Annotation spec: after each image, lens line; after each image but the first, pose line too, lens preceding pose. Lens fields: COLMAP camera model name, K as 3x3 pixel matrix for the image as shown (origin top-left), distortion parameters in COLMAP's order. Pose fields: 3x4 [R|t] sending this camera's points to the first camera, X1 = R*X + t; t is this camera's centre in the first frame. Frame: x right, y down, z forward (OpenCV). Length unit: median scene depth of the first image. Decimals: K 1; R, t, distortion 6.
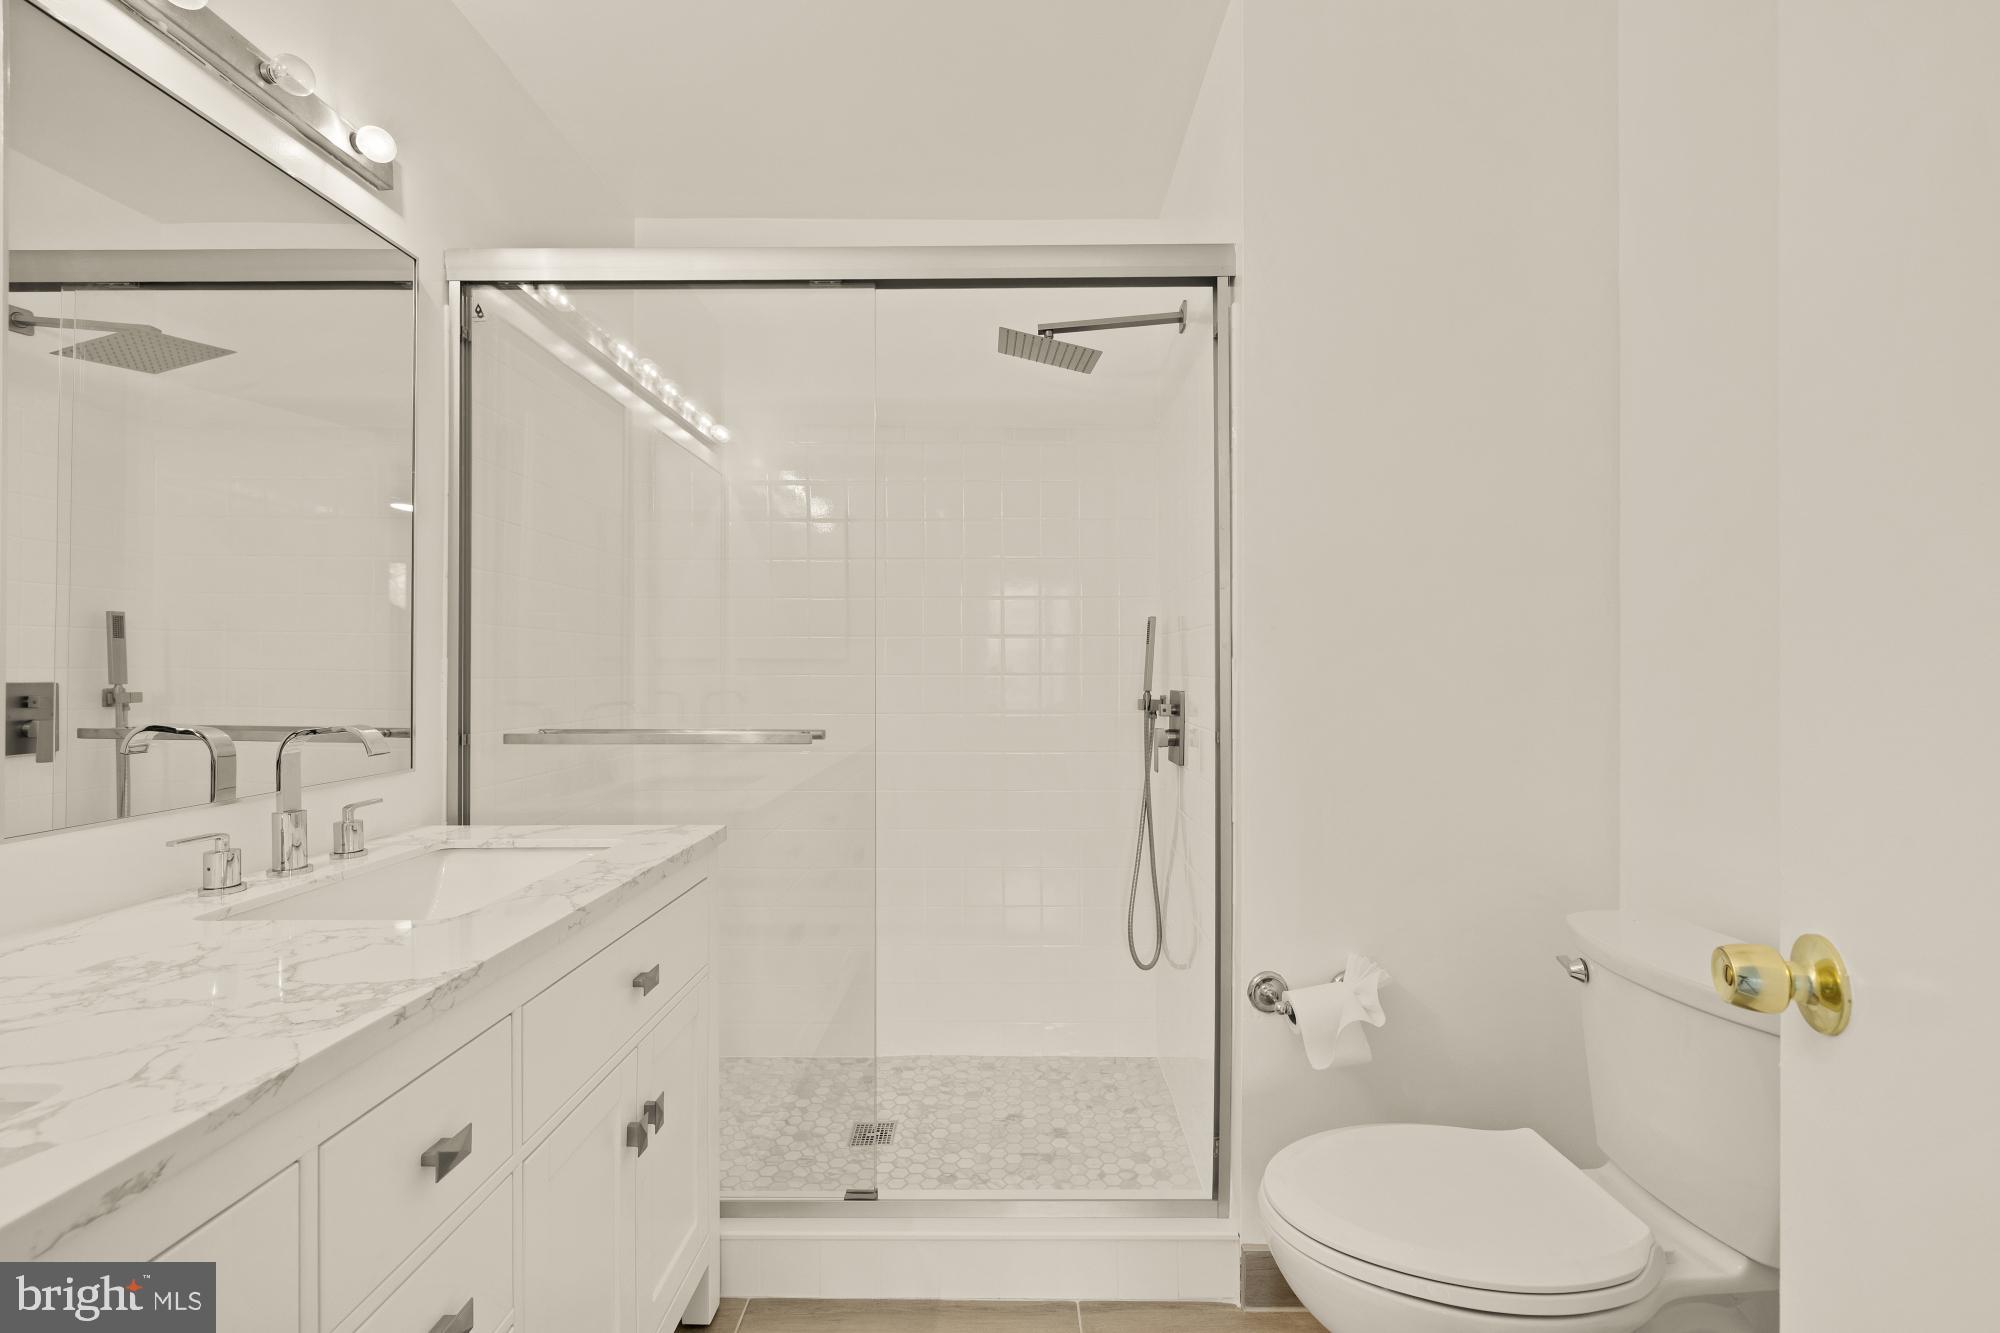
lens RADIAL K [[856.7, 0, 998.7], [0, 856.7, 667.7], [0, 0, 1]] dist [-0.001570, -0.000052]
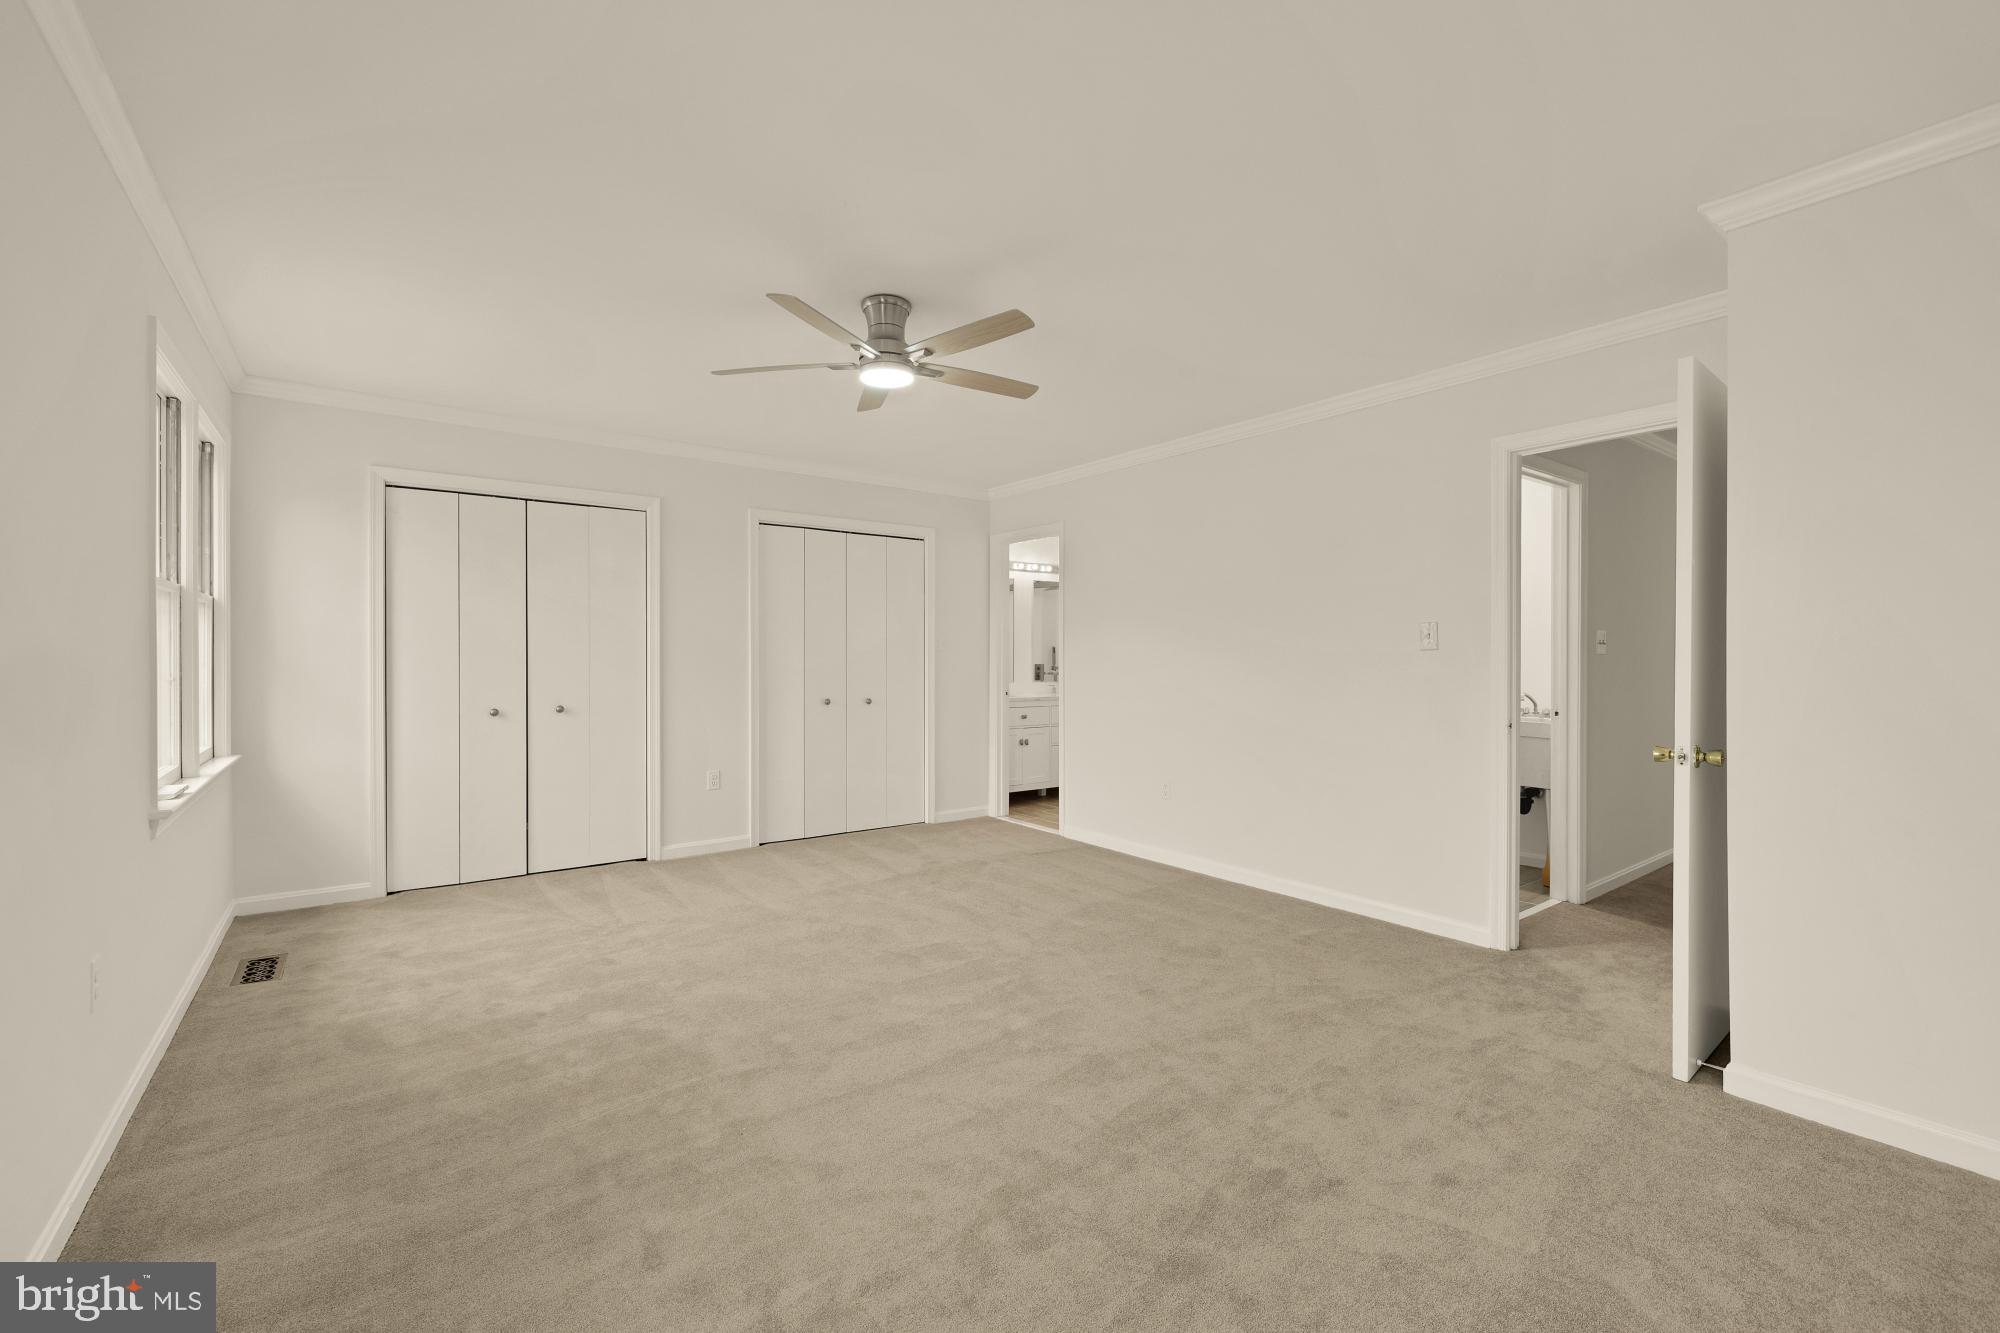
lens RADIAL K [[856.7, 0, 1001.2], [0, 856.7, 660.2], [0, 0, 1]] dist [-0.001570, -0.000052]
pose [[0.610275, 0.004932, -0.792174, 2.917683], [0.002645, 0.999962, 0.008263, -0.049462], [0.792185, -0.007138, 0.610239, -2.412798]]
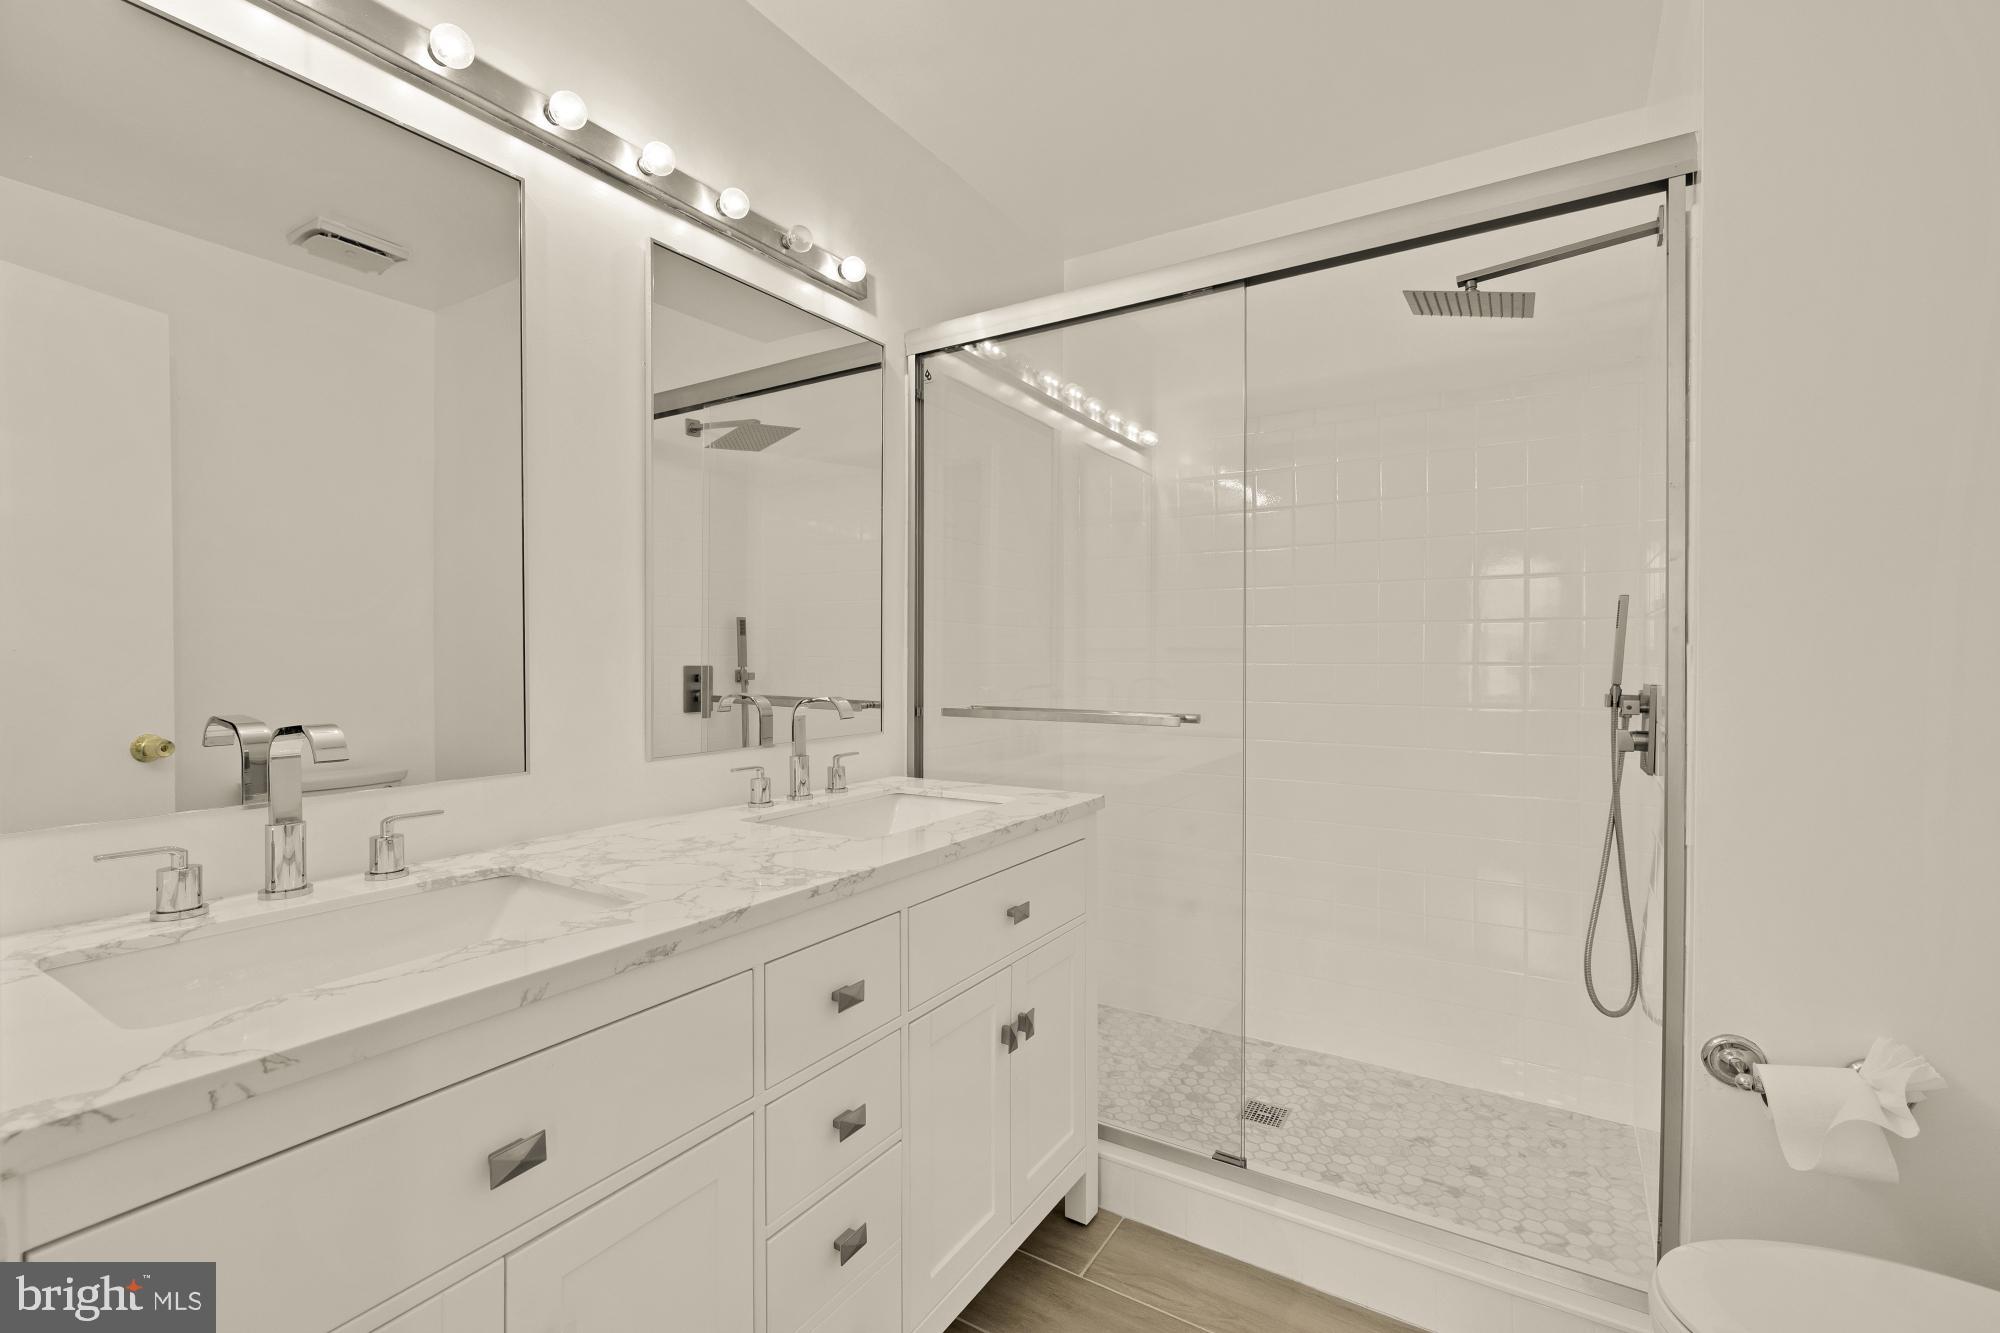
lens RADIAL K [[856.7, 0, 996.3], [0, 856.7, 666.4], [0, 0, 1]] dist [-0.001570, -0.000052]
pose [[0.855866, 0.006699, -0.517154, 0.133430], [-0.000730, 0.999931, 0.011745, 0.000807], [0.517197, -0.009675, 0.855812, -0.038675]]
